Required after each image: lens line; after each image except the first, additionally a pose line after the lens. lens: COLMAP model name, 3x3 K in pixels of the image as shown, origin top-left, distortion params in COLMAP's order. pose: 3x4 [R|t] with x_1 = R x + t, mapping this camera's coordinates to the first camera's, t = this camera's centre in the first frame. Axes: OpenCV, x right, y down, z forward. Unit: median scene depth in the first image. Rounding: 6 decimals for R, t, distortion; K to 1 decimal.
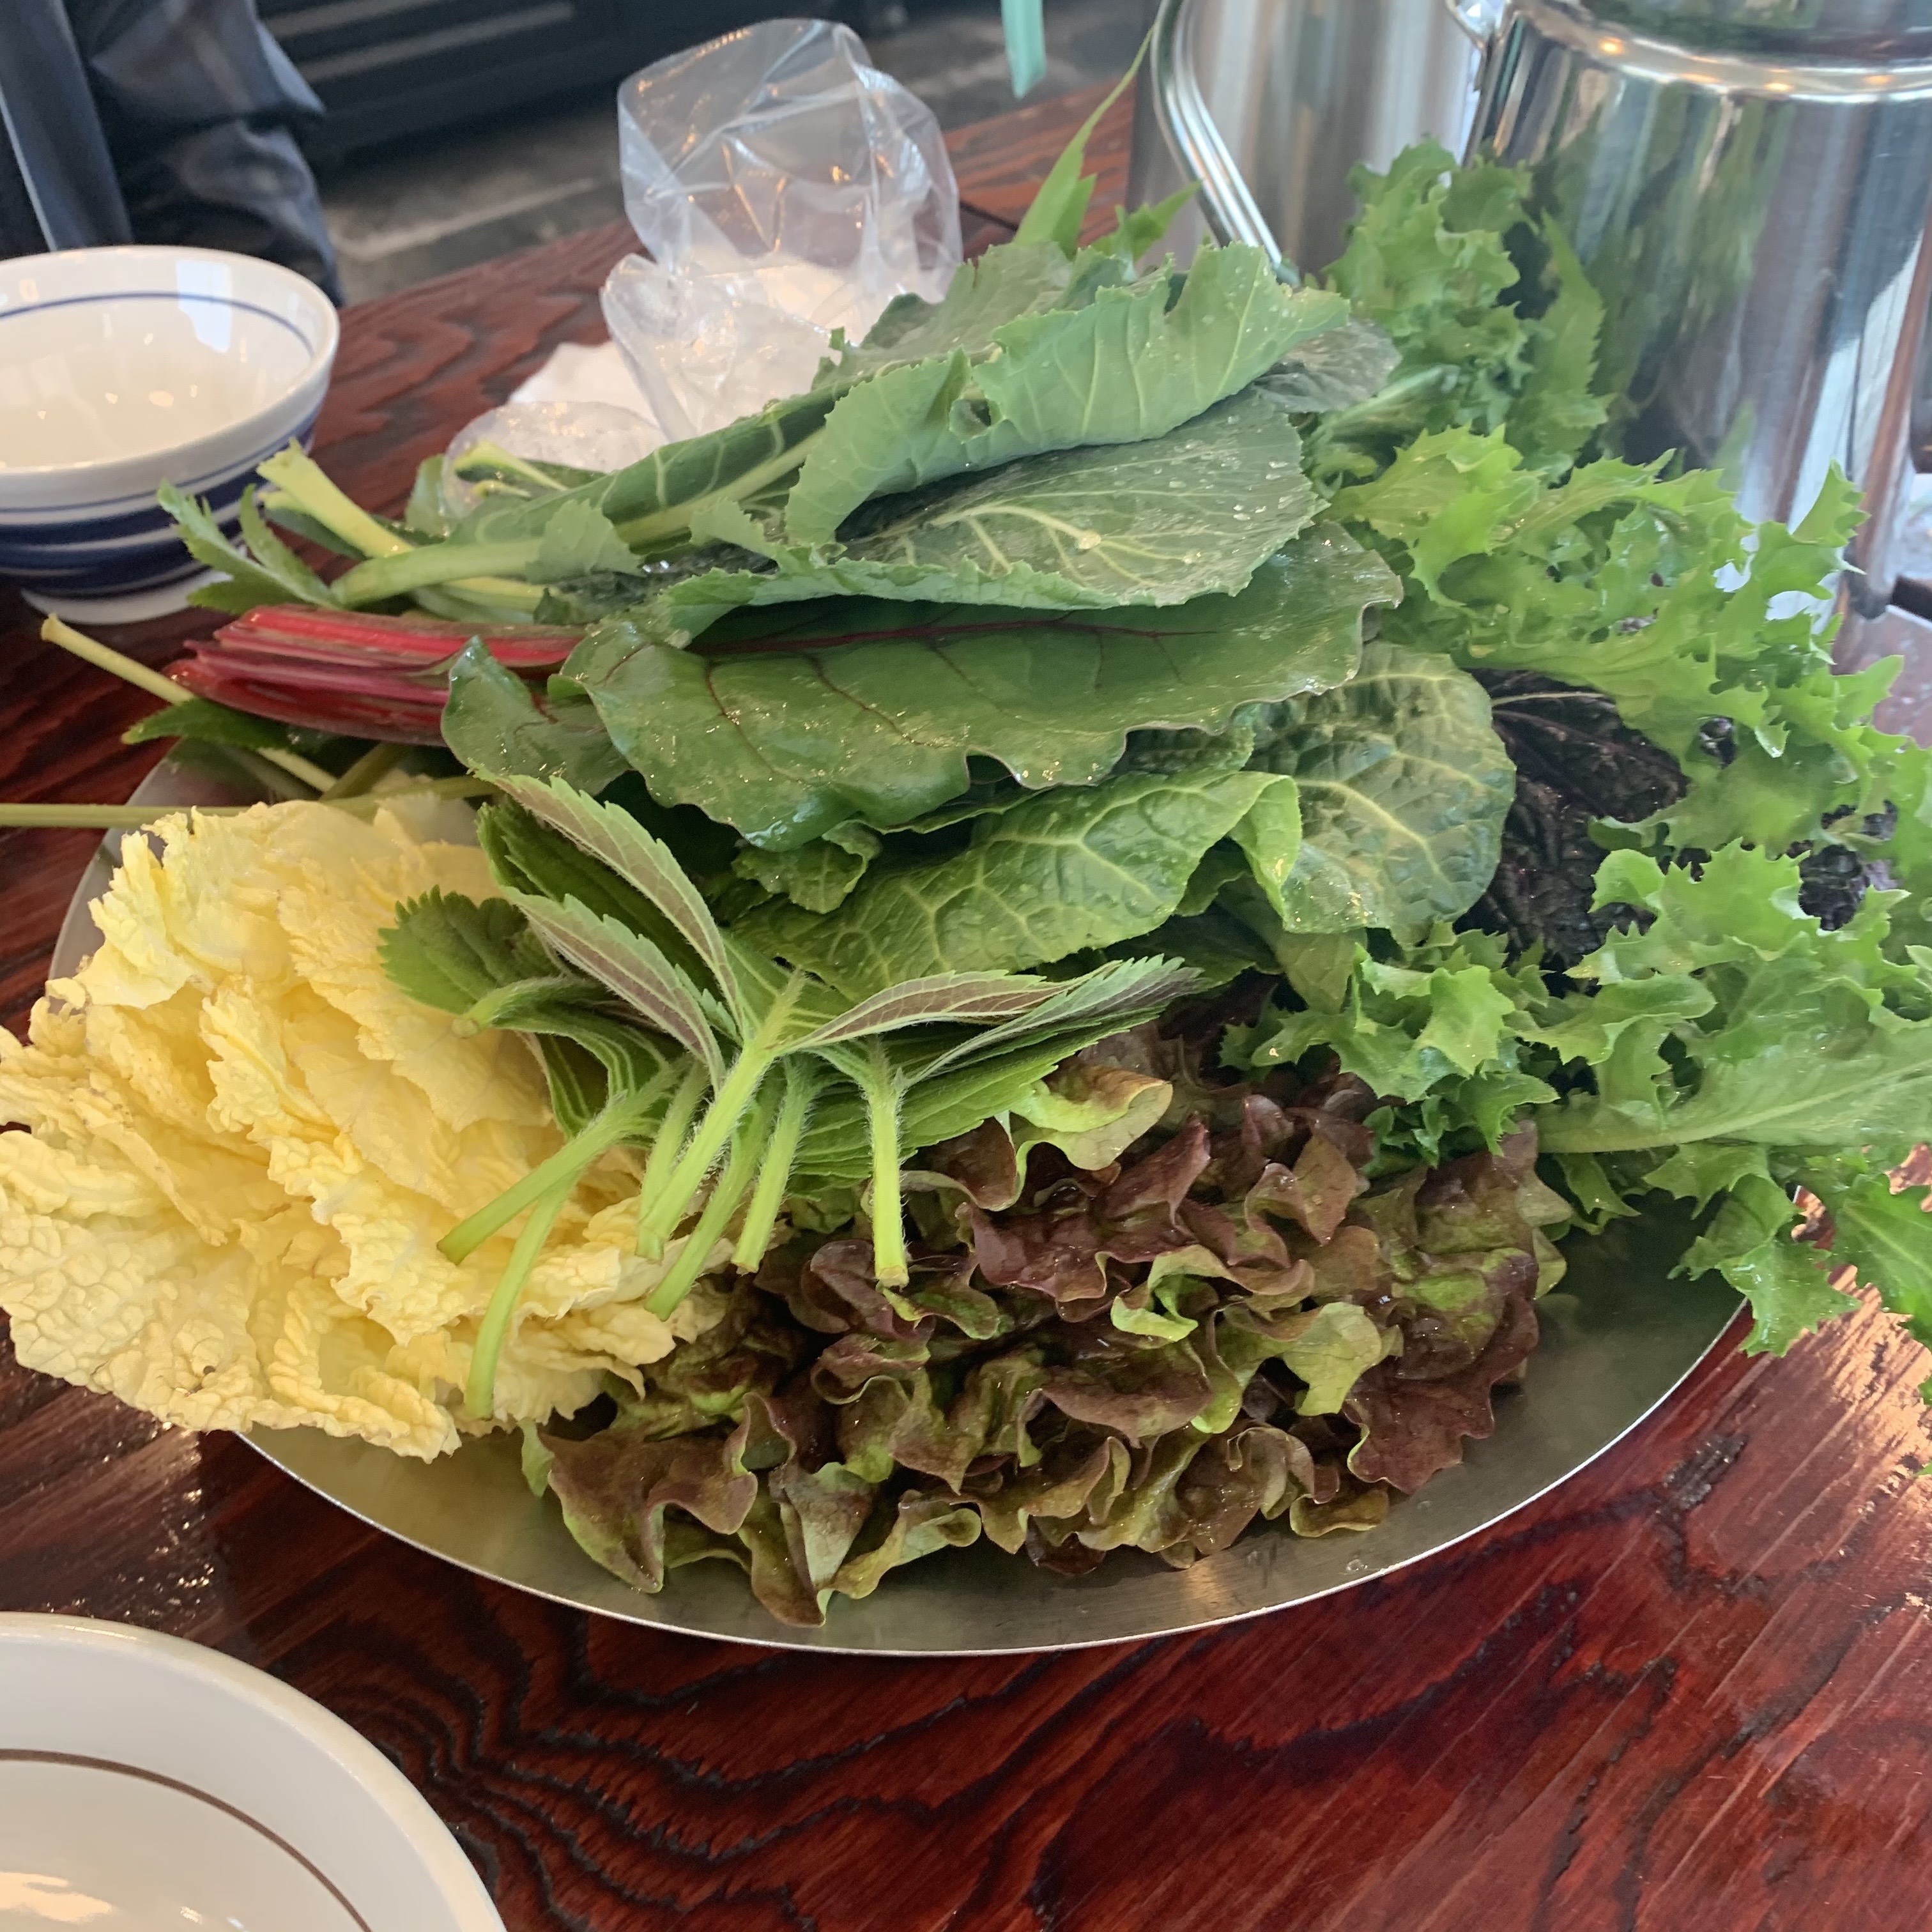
lens RADIAL K [[1945.5, 0, 966.5], [0, 1945.5, 965.1], [0, 0, 1]] dist [0.001358, 0.000000]
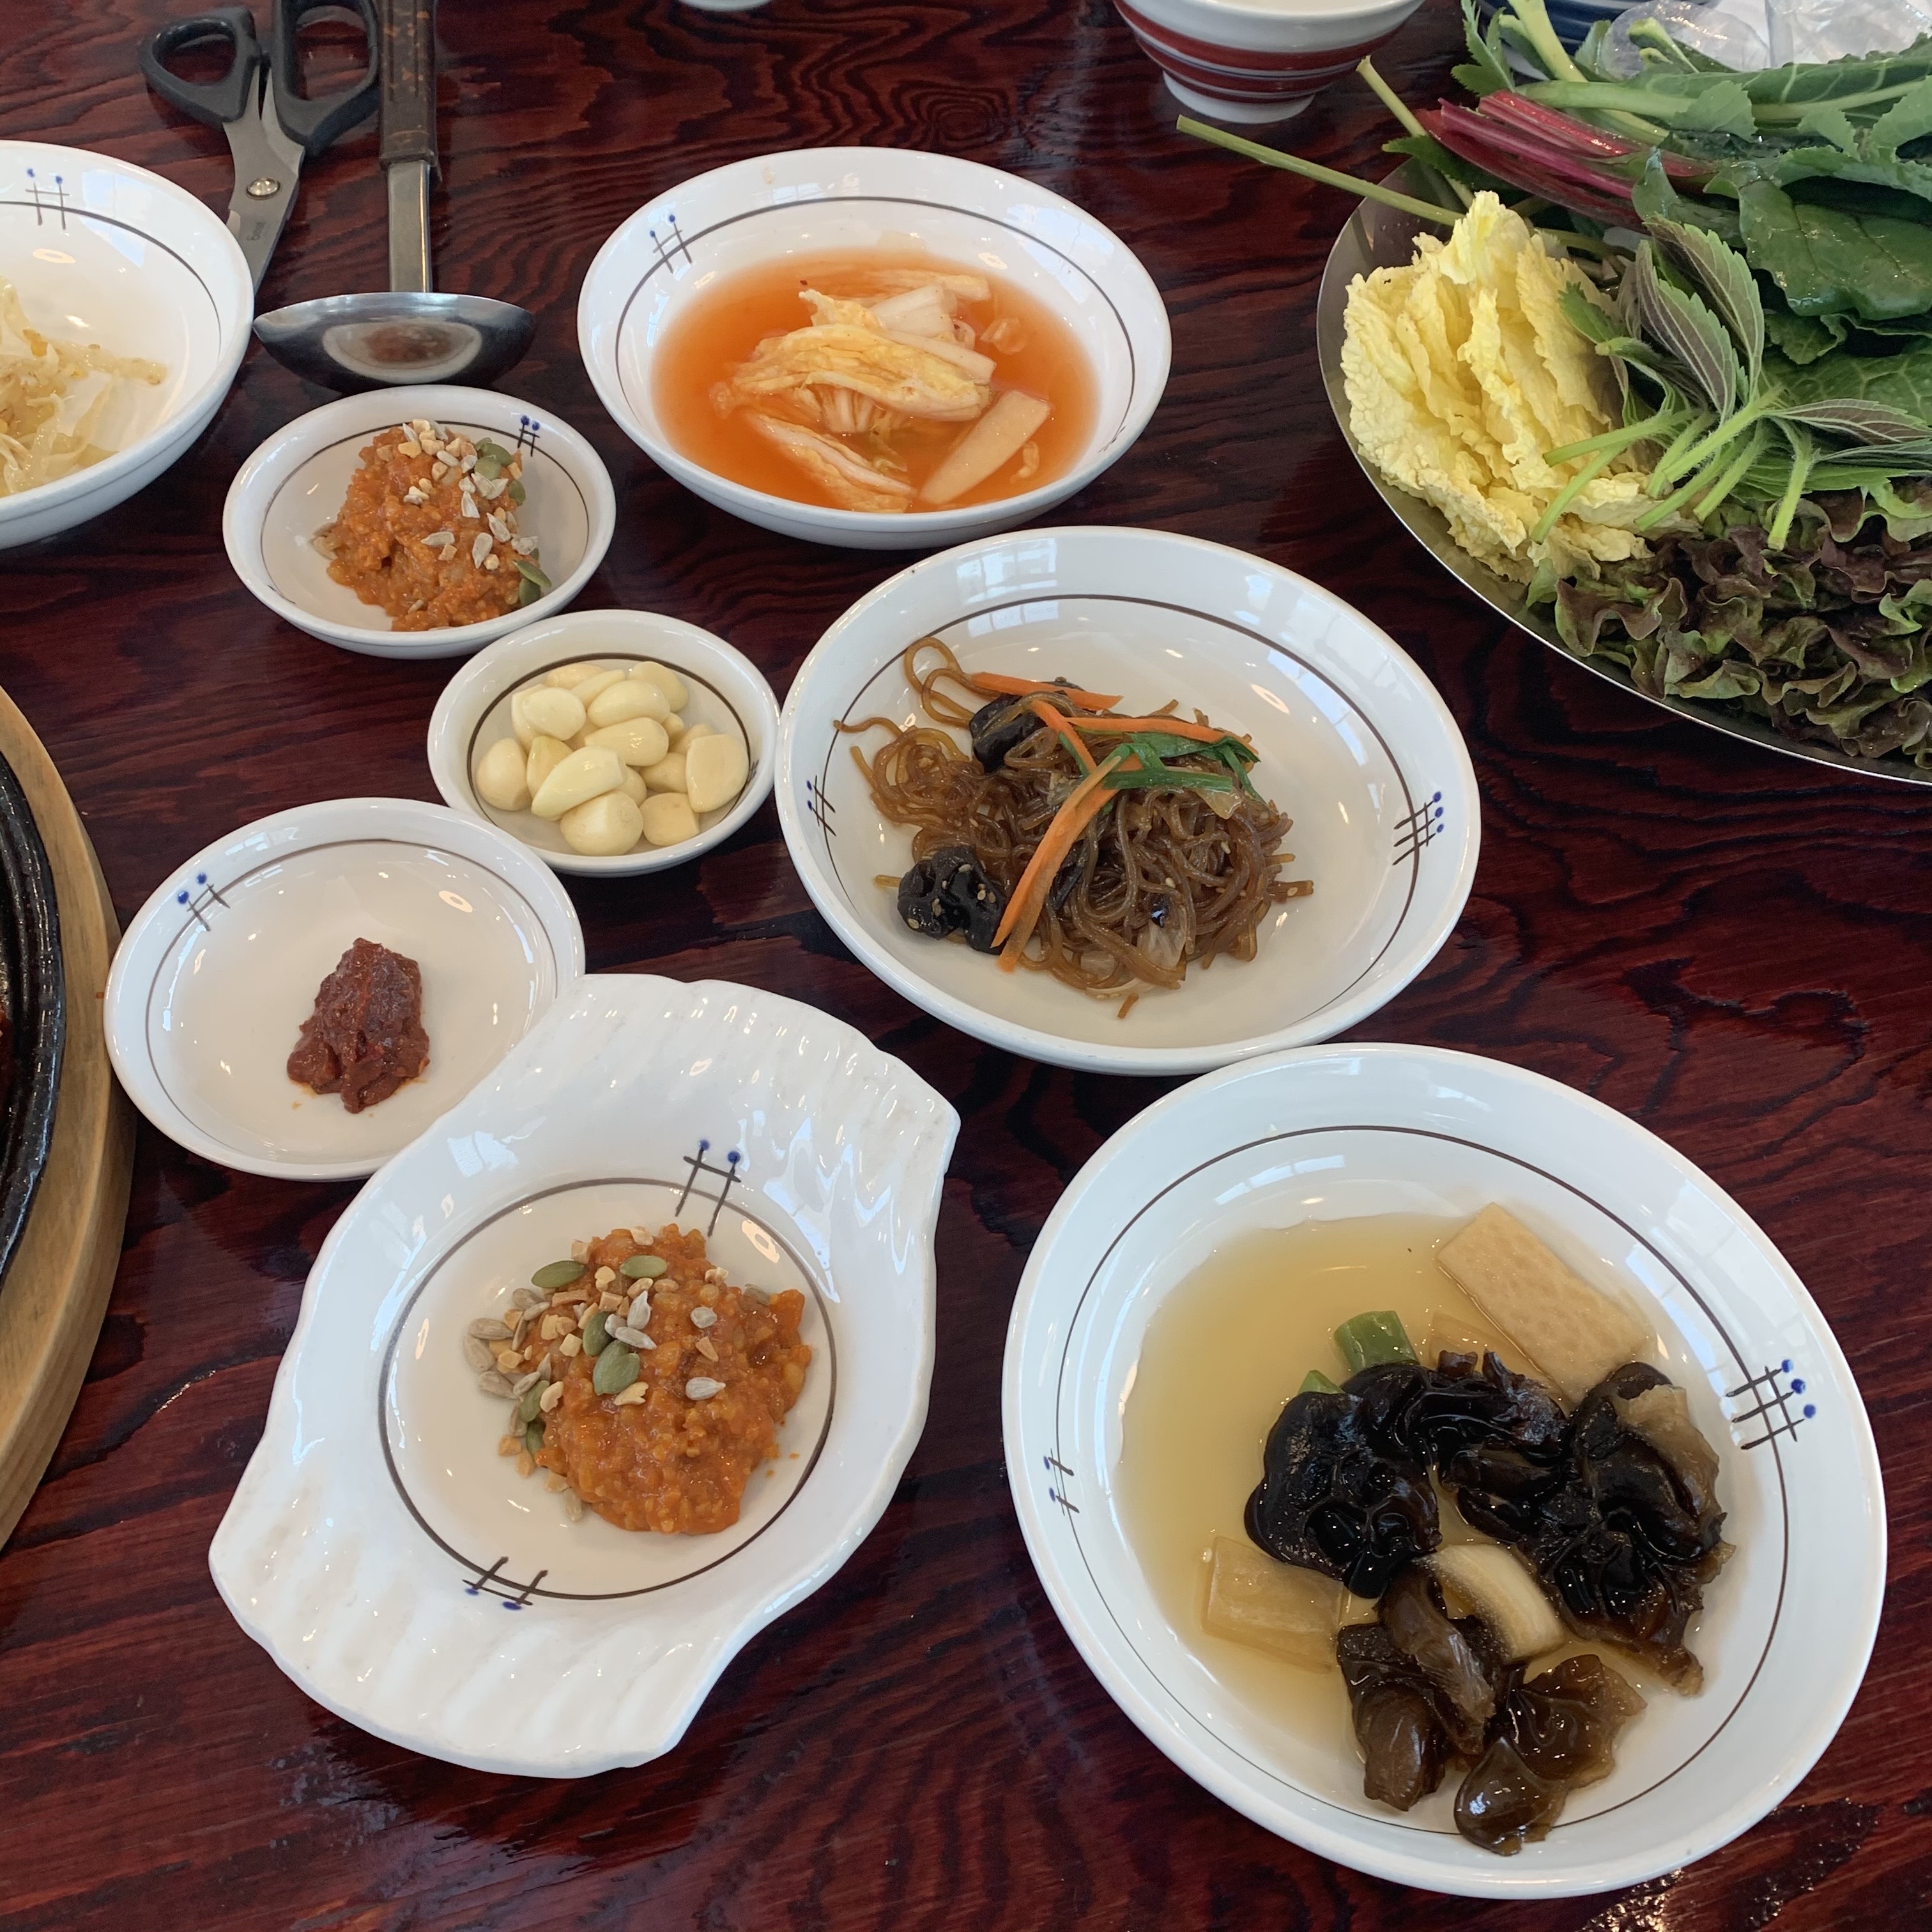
lens RADIAL K [[1945.5, 0, 962.8], [0, 1945.5, 971.7], [0, 0, 1]] dist [0.001358, 0.000000]
pose [[0.887346, 0.399993, -0.229395, -0.132816], [-0.345947, 0.906422, 0.242323, 0.335584], [0.304856, -0.135666, 0.942686, -1.050602]]
